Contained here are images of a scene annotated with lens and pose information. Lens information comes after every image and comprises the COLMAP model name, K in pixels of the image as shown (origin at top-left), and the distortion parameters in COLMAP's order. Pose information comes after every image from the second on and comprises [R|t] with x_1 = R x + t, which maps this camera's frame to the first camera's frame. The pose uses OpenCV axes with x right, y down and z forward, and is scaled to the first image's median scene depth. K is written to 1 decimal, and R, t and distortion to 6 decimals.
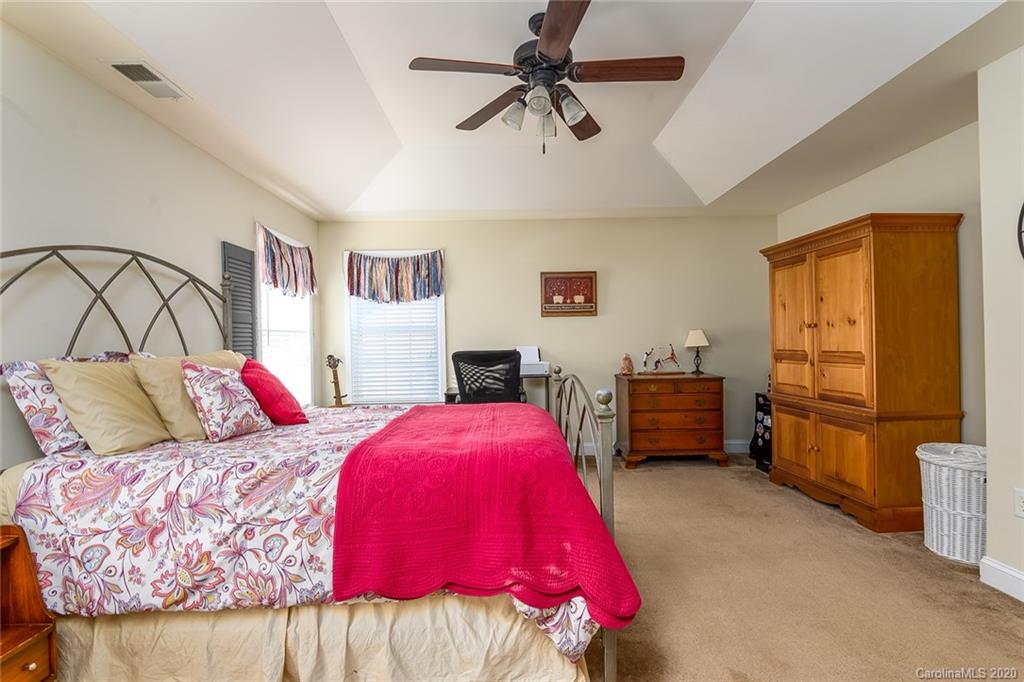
lens RADIAL K [[484.7, 0, 512.6], [0, 484.7, 341.7], [0, 0, 1]] dist [0.000591, 0.000011]
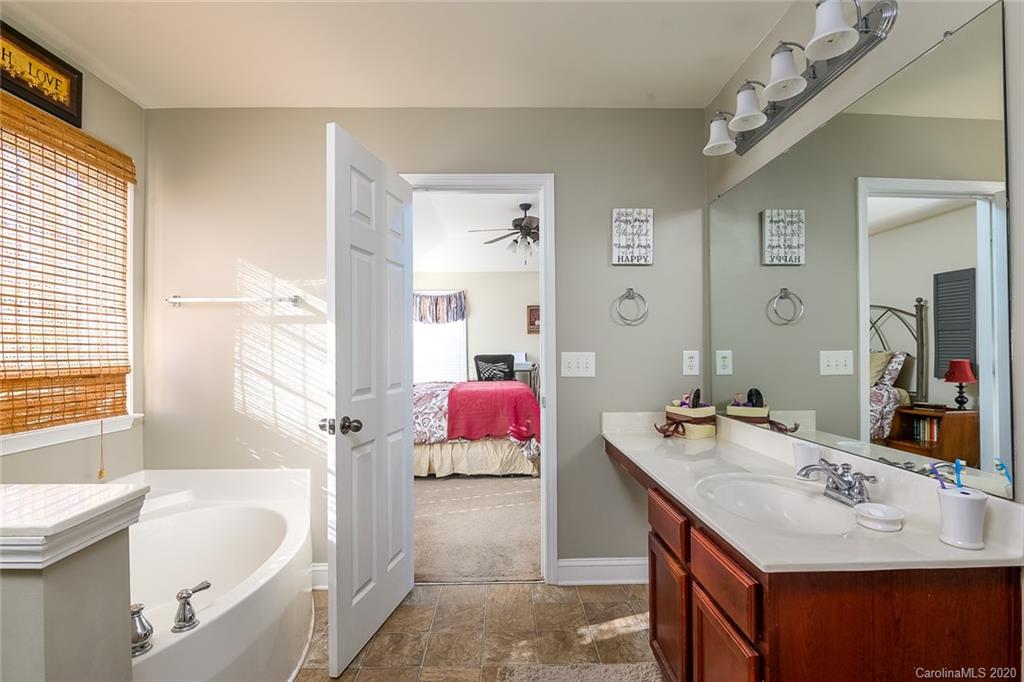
lens RADIAL K [[484.7, 0, 513.1], [0, 484.7, 344.3], [0, 0, 1]] dist [0.000591, 0.000011]
pose [[0.999867, 0.008830, 0.013703, -0.014525], [-0.008716, 0.999927, -0.008361, -0.003967], [-0.013776, 0.008241, 0.999871, -0.919284]]
